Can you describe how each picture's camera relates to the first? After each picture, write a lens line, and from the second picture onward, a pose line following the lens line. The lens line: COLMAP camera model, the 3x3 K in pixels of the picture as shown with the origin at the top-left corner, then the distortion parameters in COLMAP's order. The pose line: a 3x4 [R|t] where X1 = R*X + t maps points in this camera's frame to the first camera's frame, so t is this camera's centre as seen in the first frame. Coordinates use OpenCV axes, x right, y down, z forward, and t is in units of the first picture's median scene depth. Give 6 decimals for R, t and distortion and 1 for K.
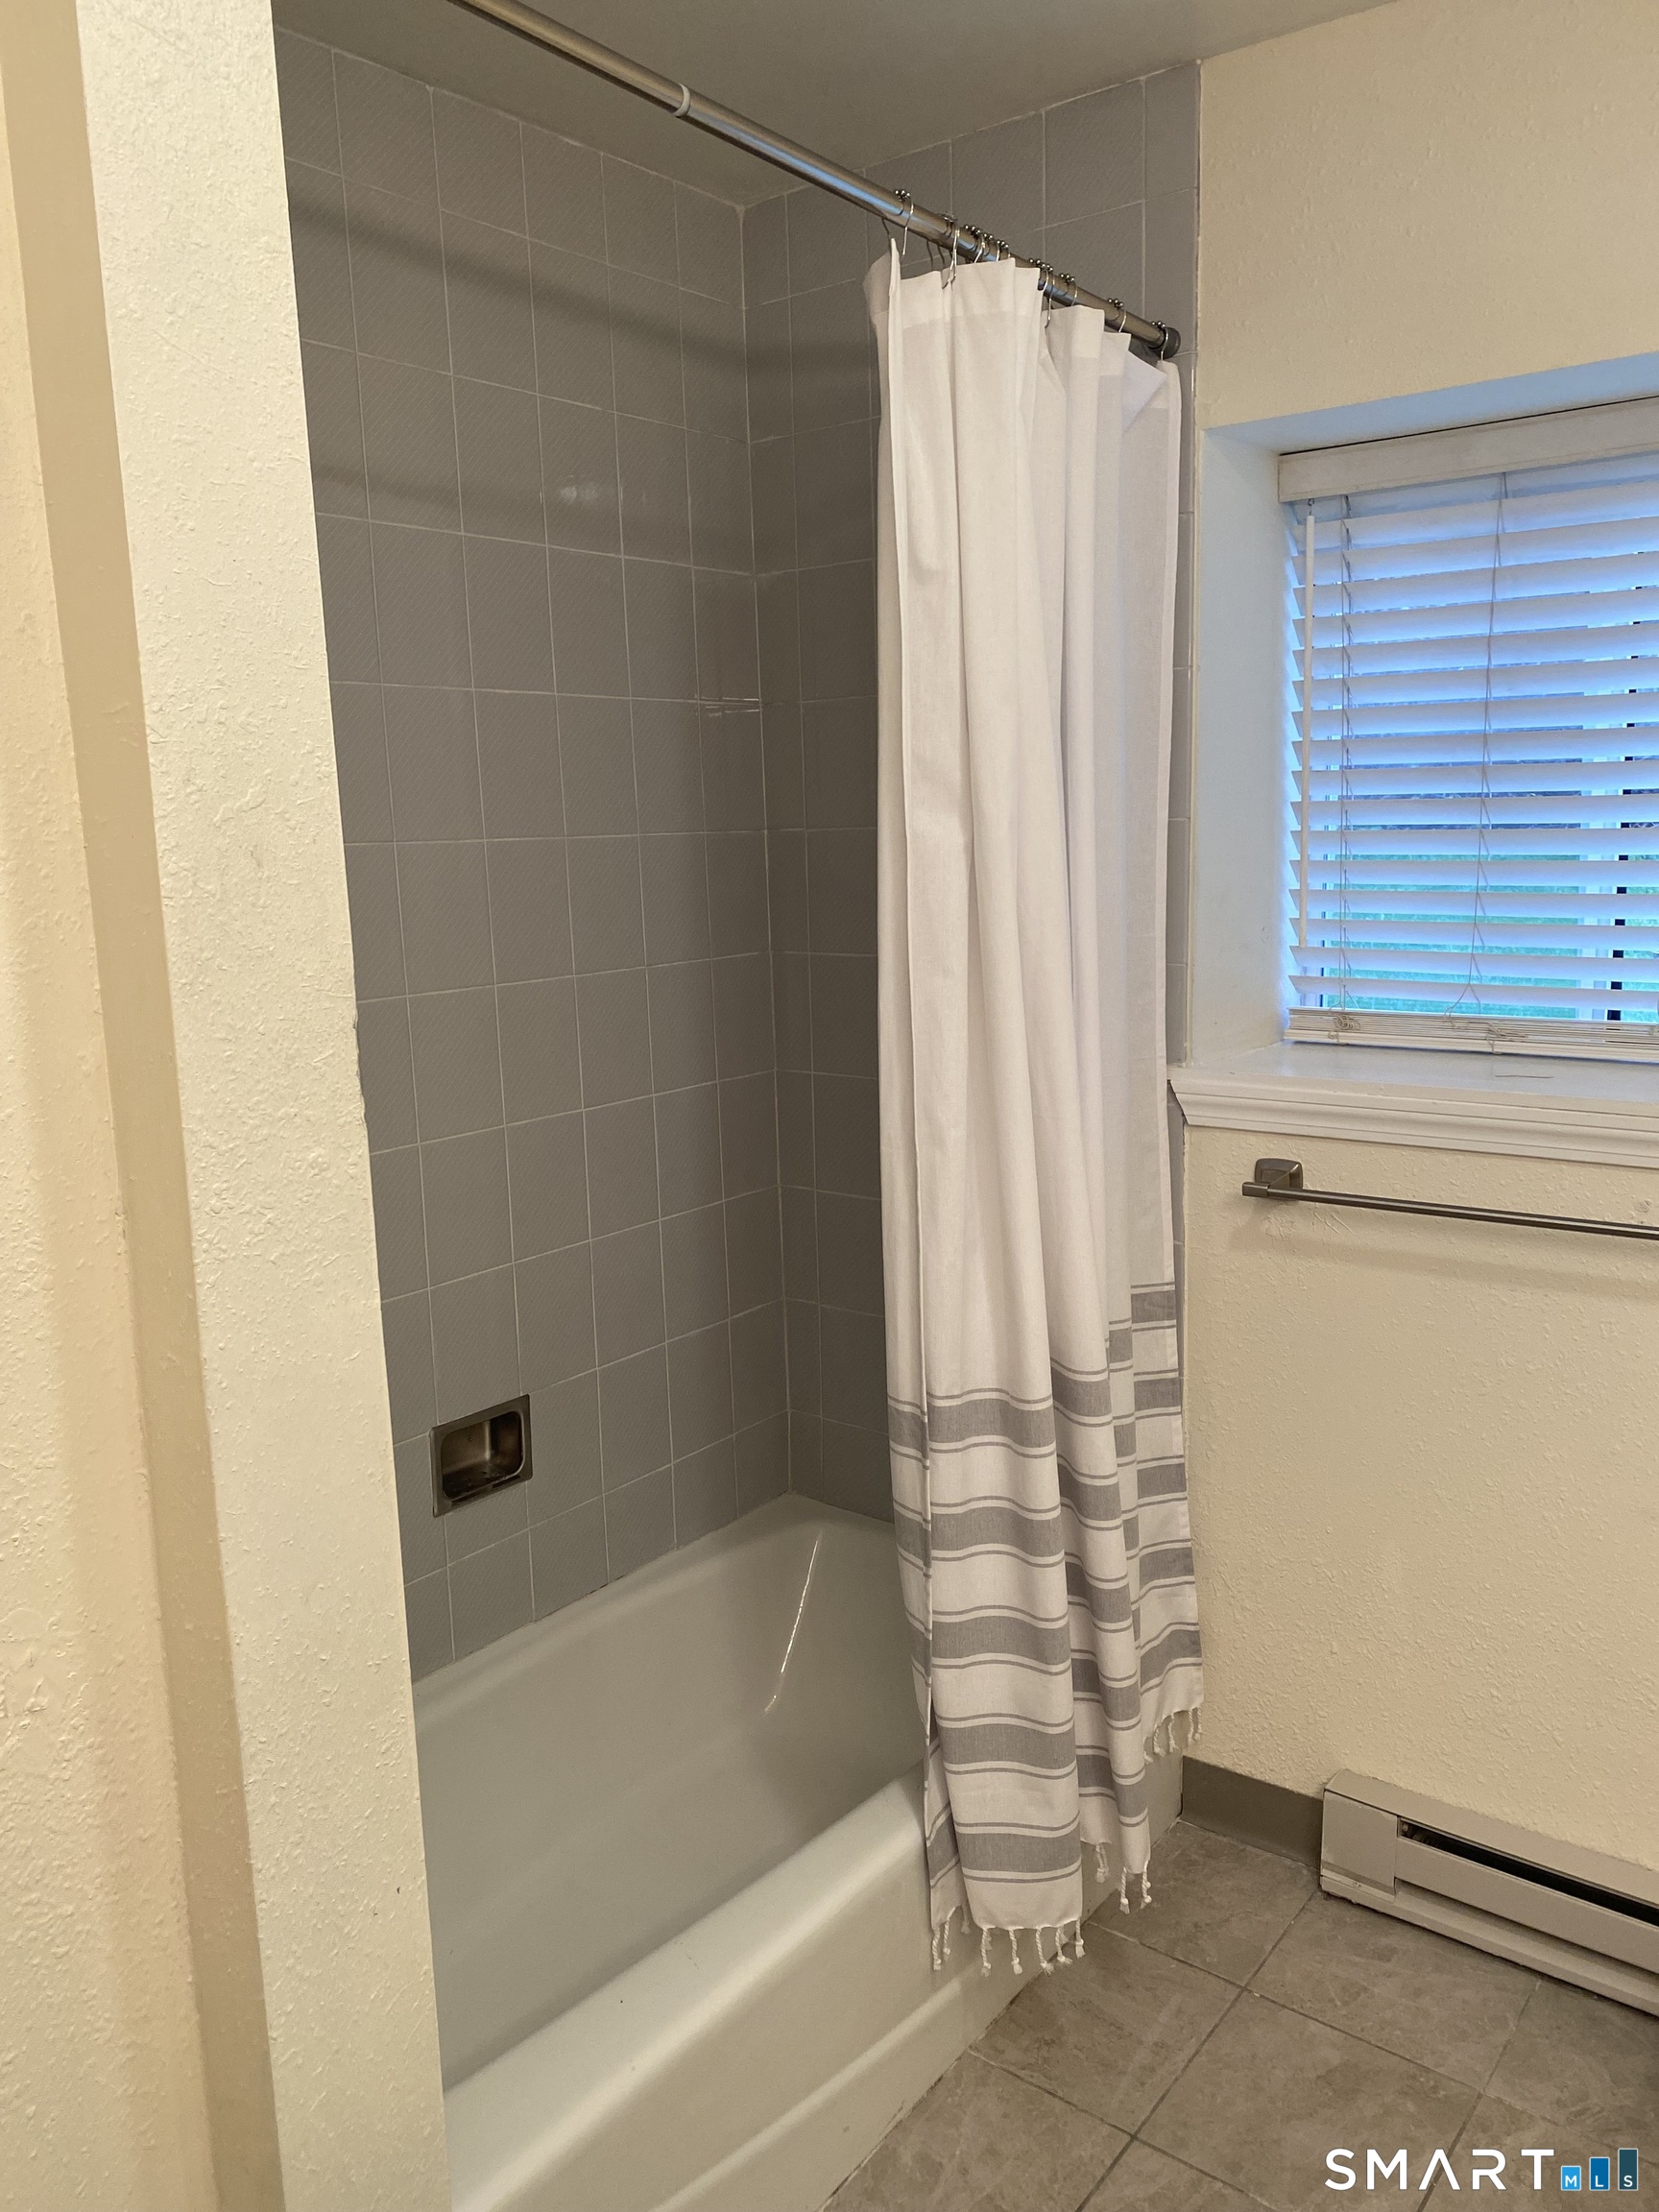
lens RADIAL K [[1685.6, 0, 820.7], [0, 1685.6, 1099.7], [0, 0, 1]] dist [0.024759, -0.022384]
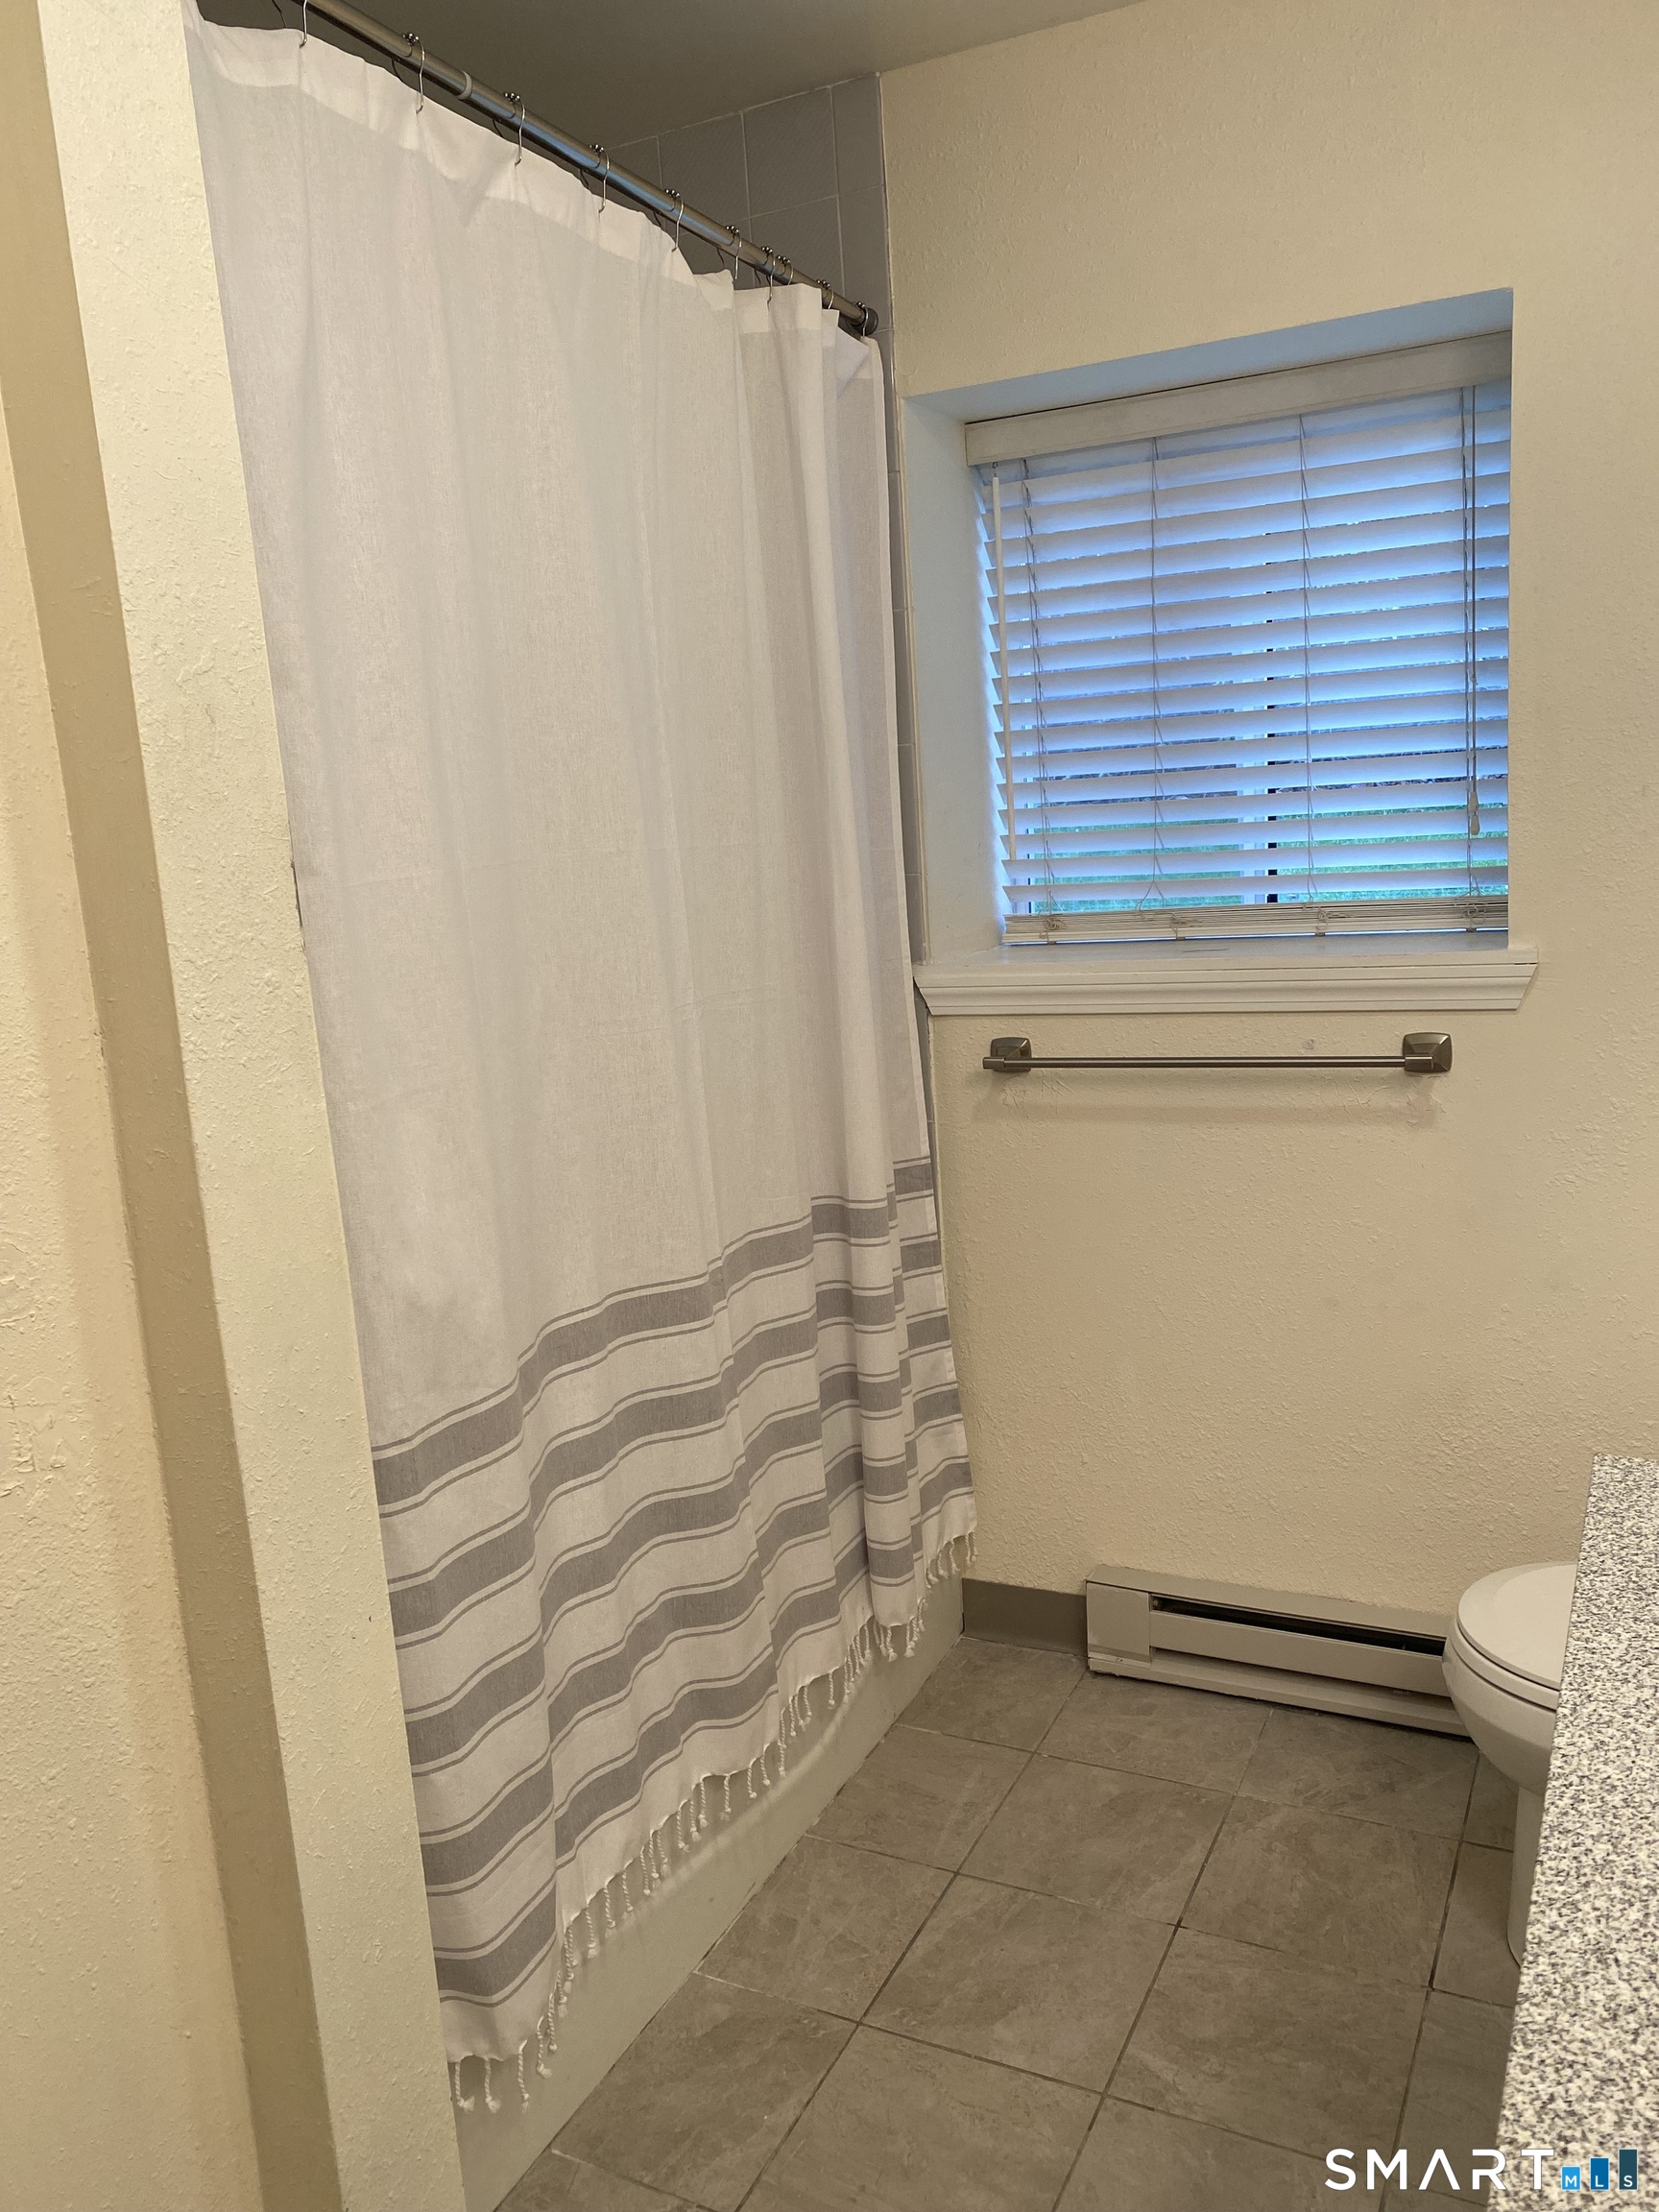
lens RADIAL K [[1685.6, 0, 830.8], [0, 1685.6, 1104.3], [0, 0, 1]] dist [0.024759, -0.022384]
pose [[0.979615, -0.070604, 0.188067, -0.073072], [0.070918, 0.997469, 0.005069, 0.072174], [-0.187949, 0.008372, 0.982143, -0.109831]]
